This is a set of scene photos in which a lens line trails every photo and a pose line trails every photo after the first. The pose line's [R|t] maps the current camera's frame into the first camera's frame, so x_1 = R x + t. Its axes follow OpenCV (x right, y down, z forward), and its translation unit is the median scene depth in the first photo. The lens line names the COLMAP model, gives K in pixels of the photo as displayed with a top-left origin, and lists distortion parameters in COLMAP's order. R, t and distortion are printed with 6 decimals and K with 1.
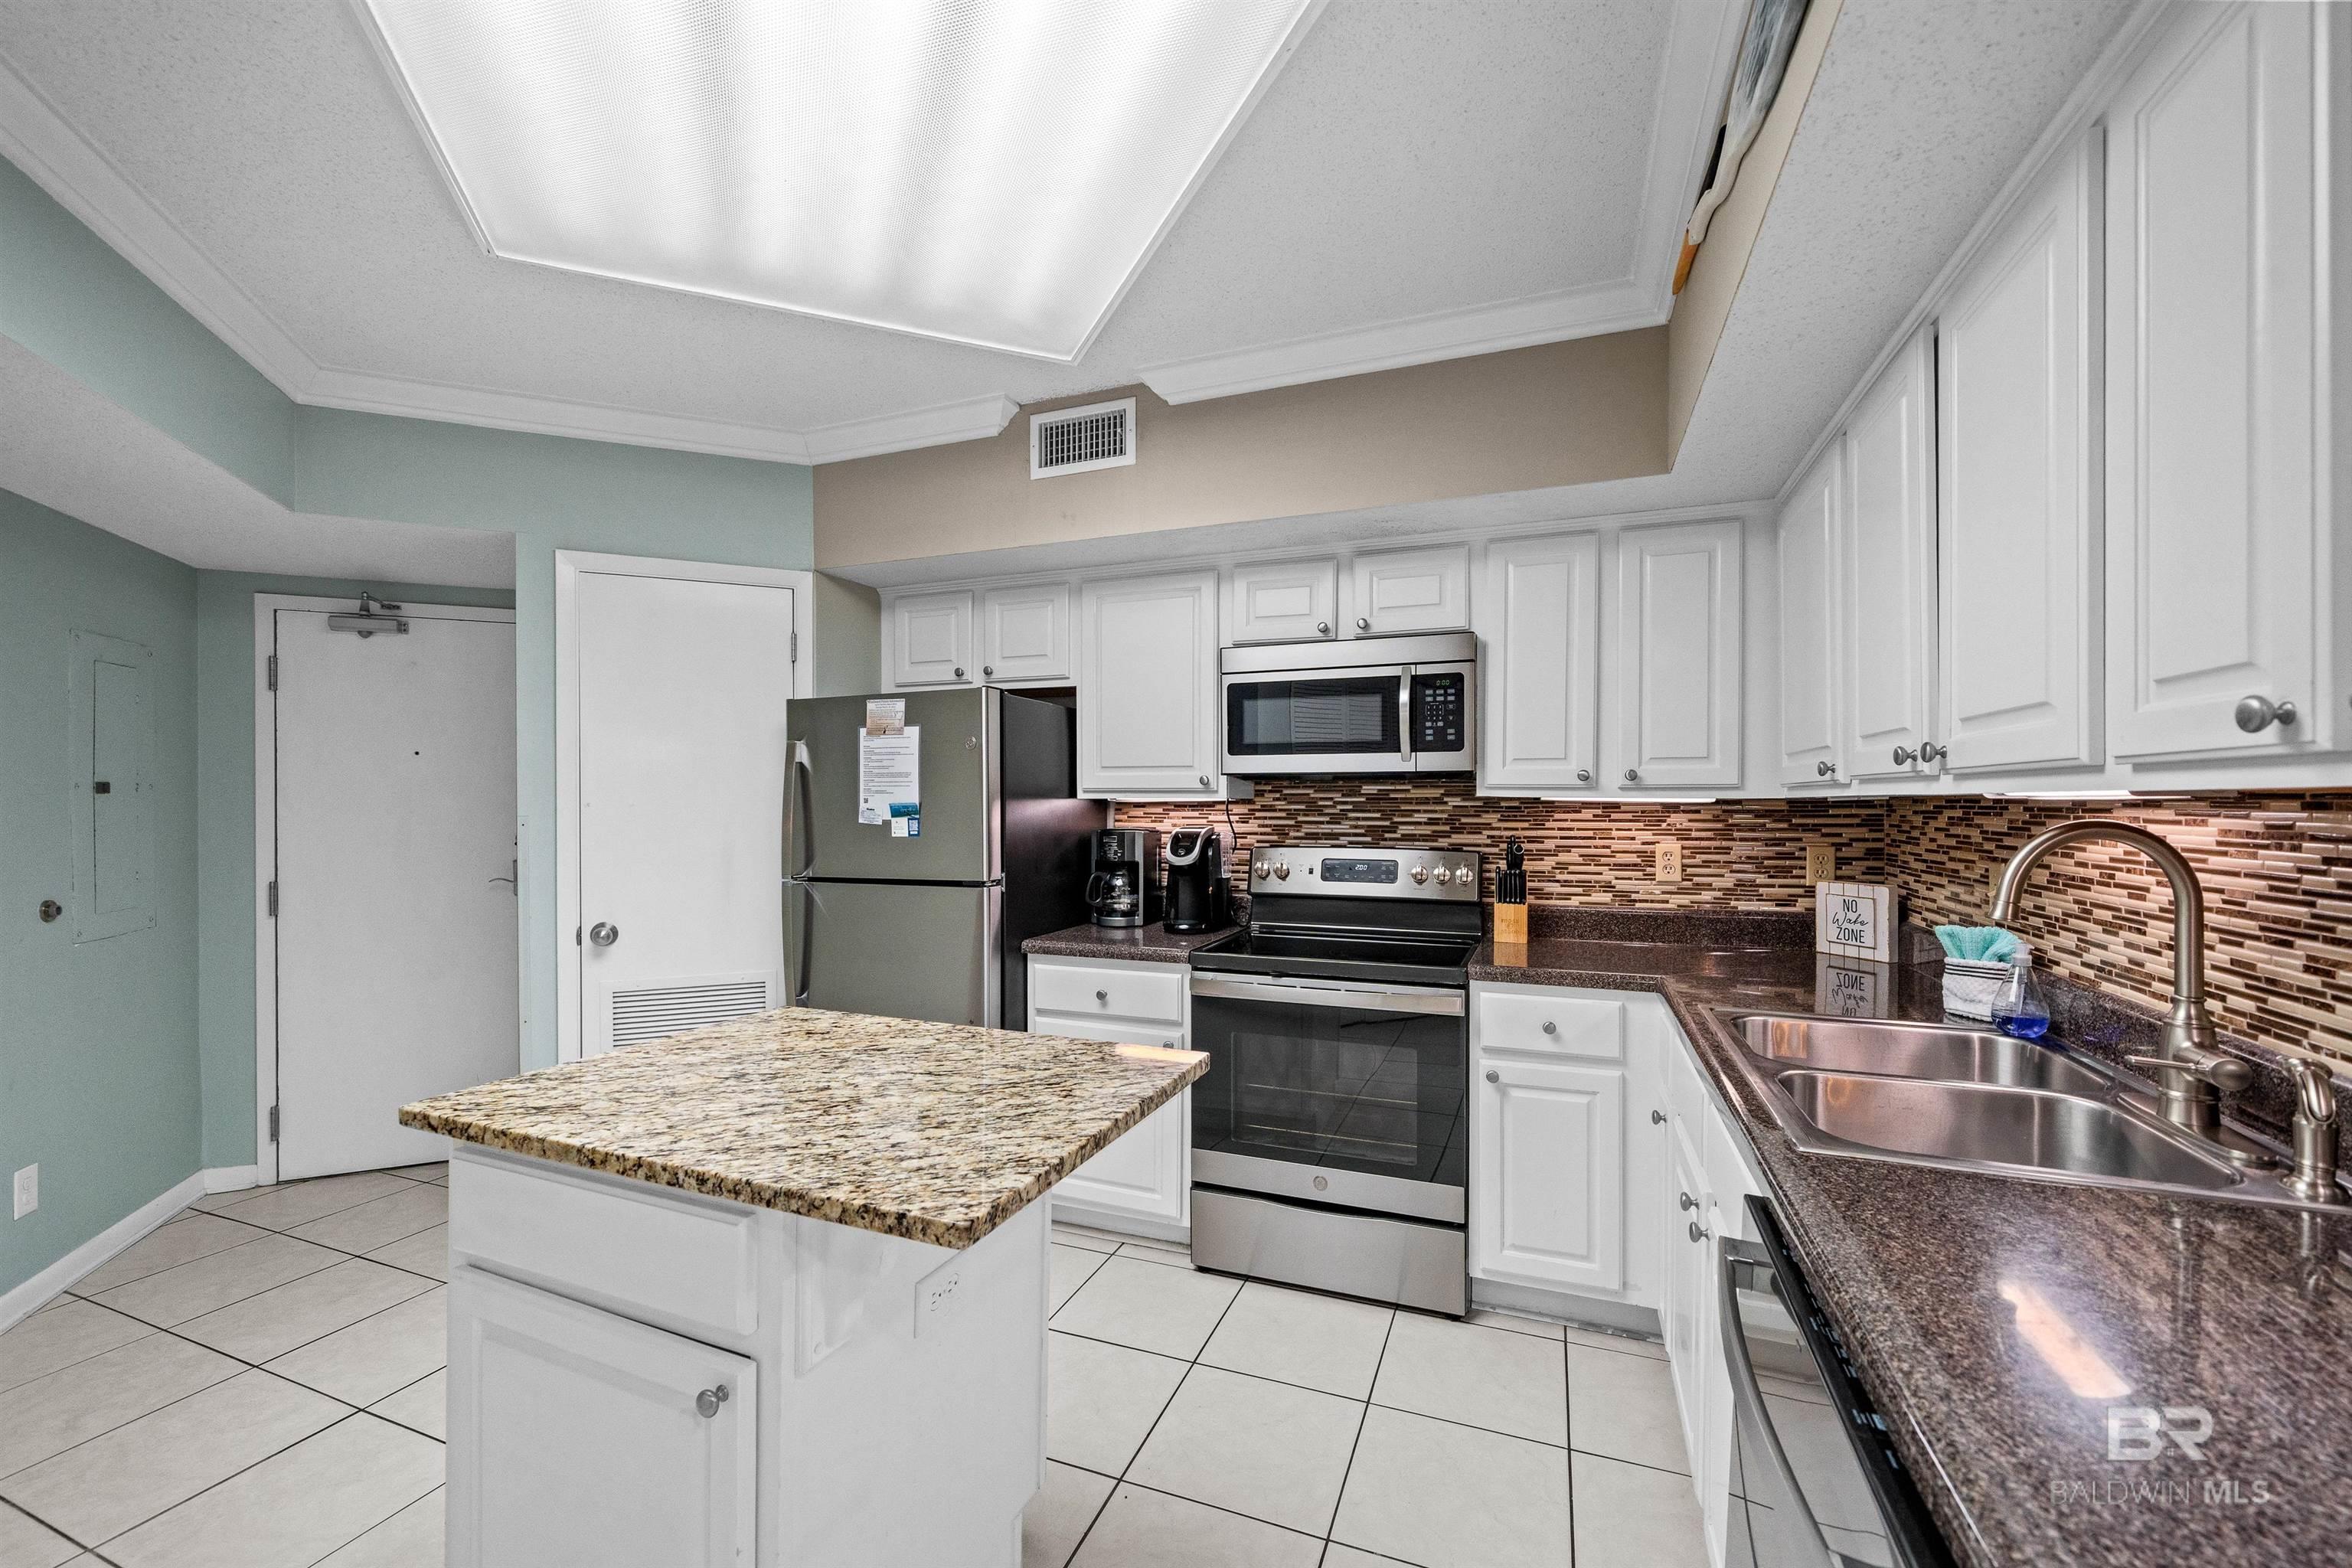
lens RADIAL K [[935.0, 0, 1180.3], [0, 935.0, 804.0], [0, 0, 1]] dist [-0.001639, 0.000262]
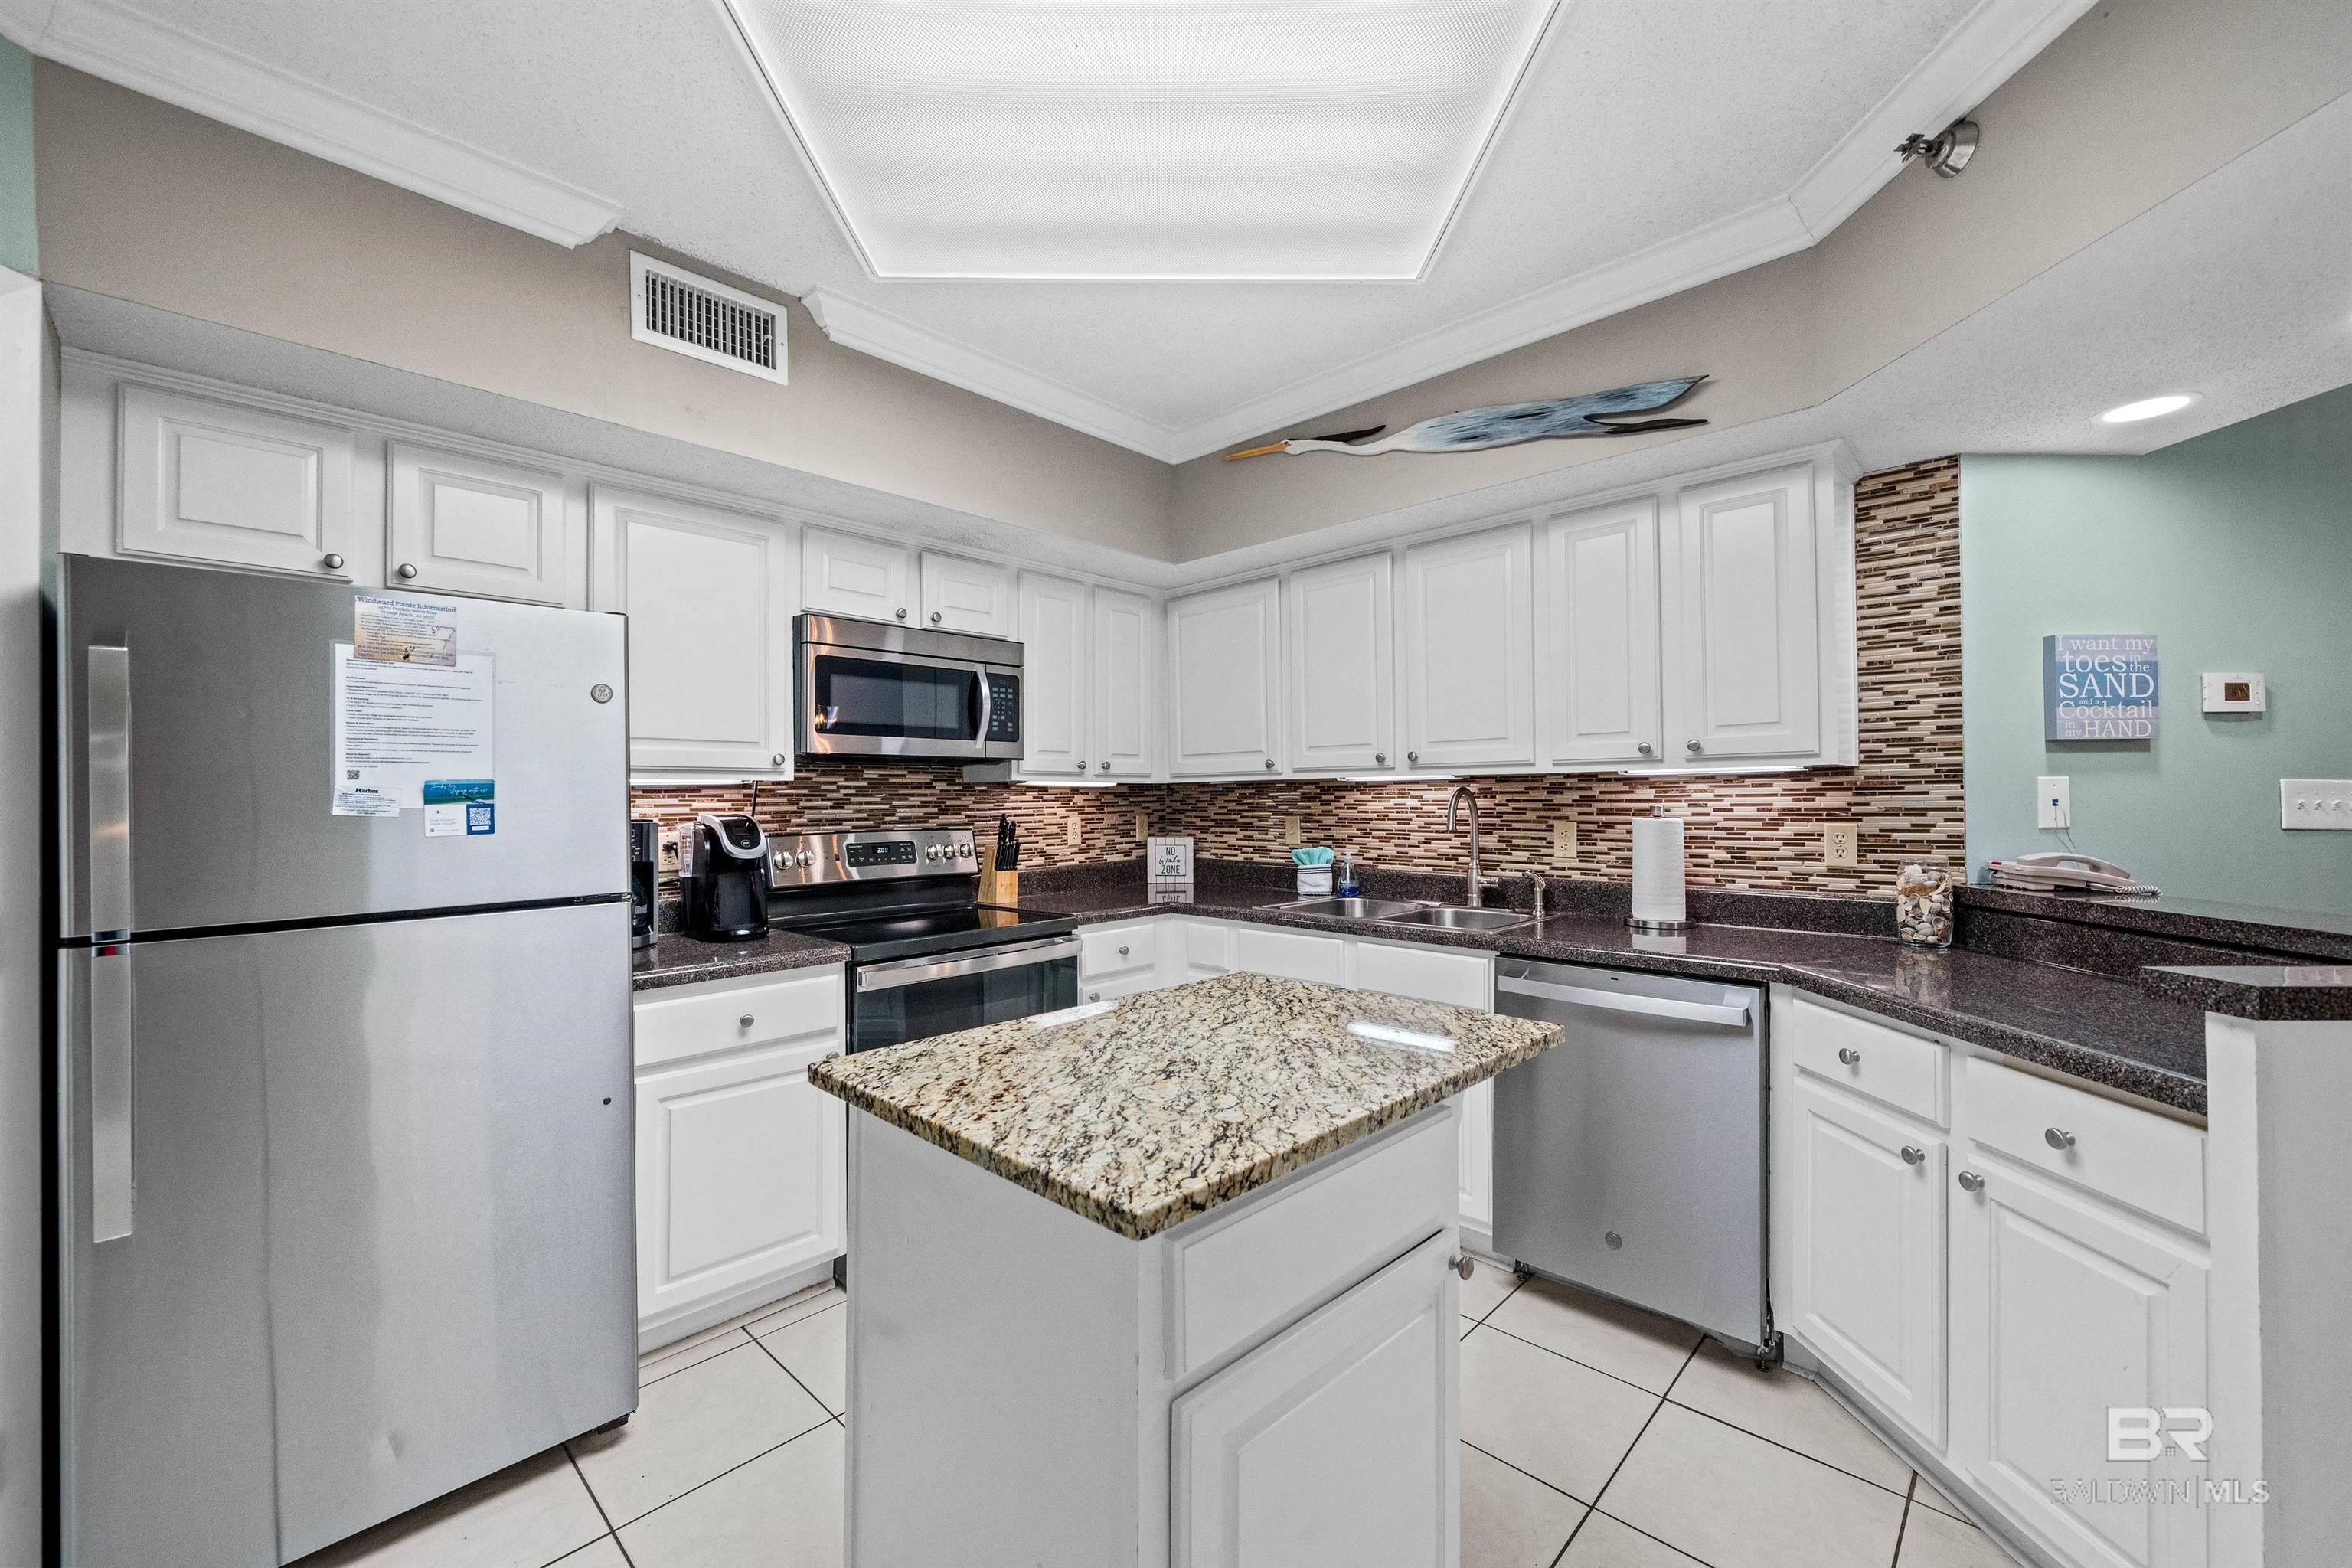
lens RADIAL K [[935.0, 0, 1176.5], [0, 935.0, 788.2], [0, 0, 1]] dist [-0.001639, 0.000262]
pose [[0.378204, 0.004950, 0.925709, -0.700406], [0.012298, 0.999871, -0.010371, 0.016599], [-0.925641, 0.015307, 0.378094, 0.353767]]
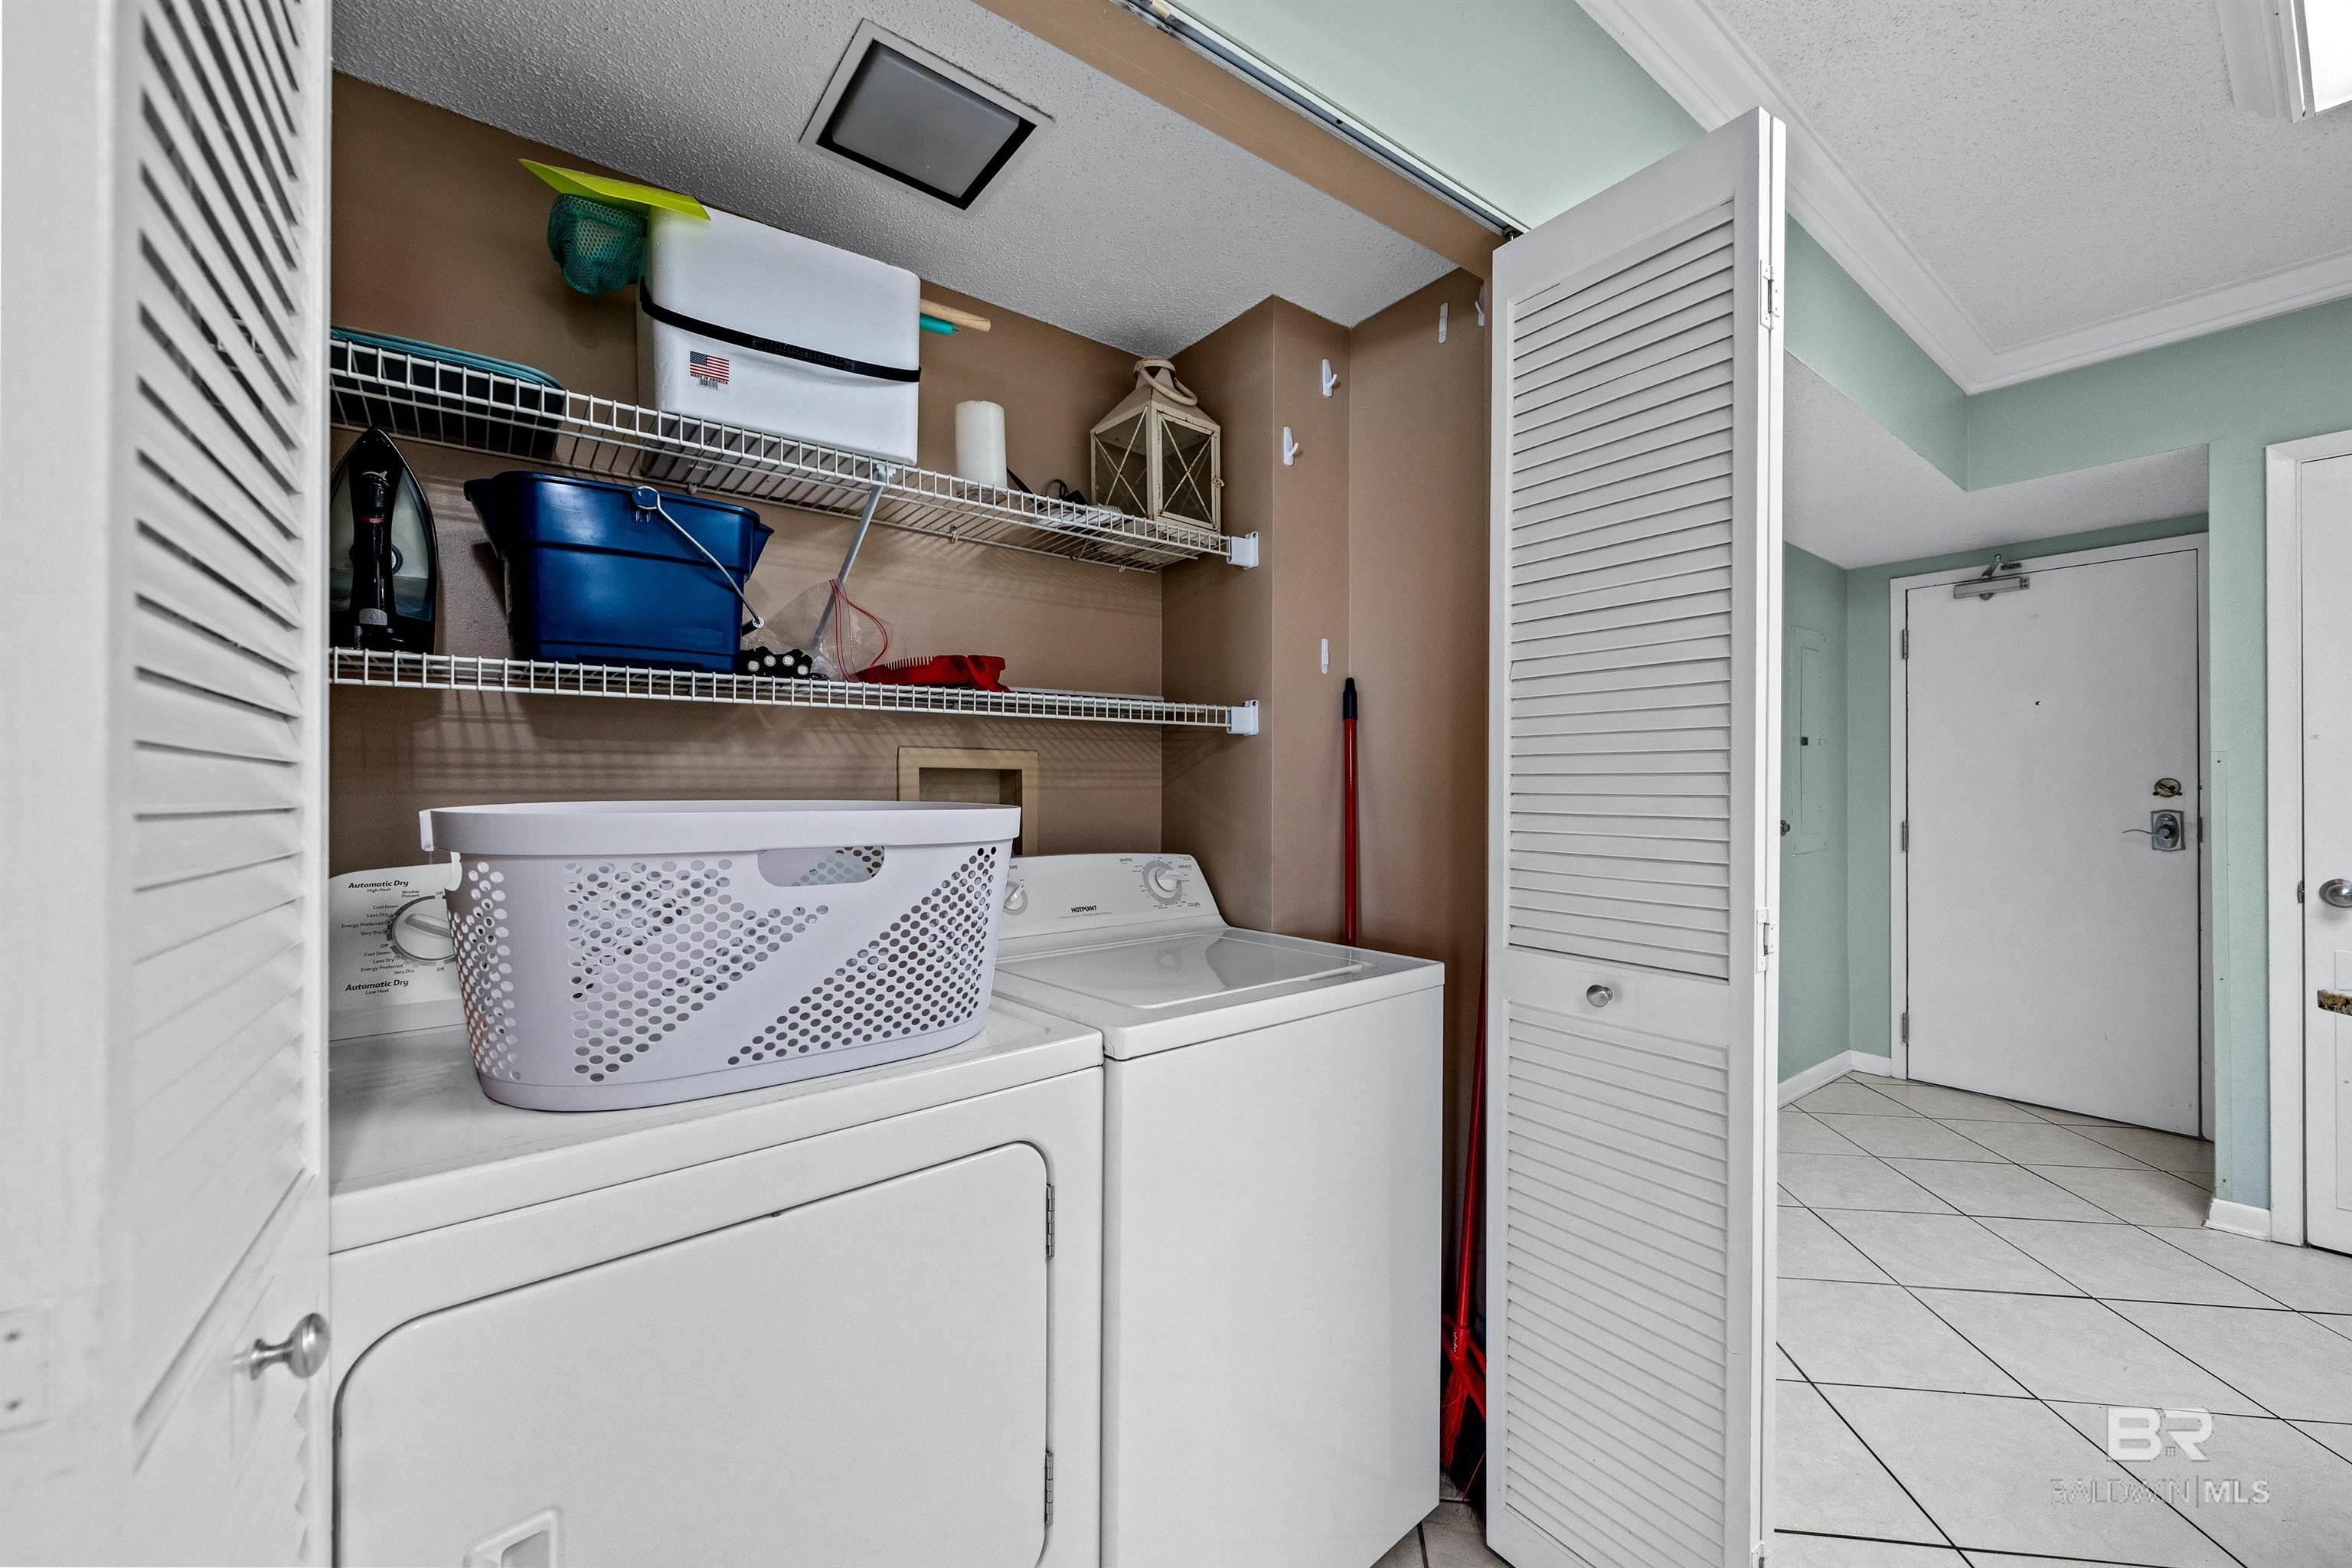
lens RADIAL K [[919.3, 0, 1172.6], [0, 919.3, 781.8], [0, 0, 1]] dist [-0.004138, 0.000478]
pose [[0.240444, -0.005312, -0.970648, -0.088559], [-0.007781, 0.999942, -0.007400, 0.059005], [0.970632, 0.009332, 0.240389, -0.206569]]
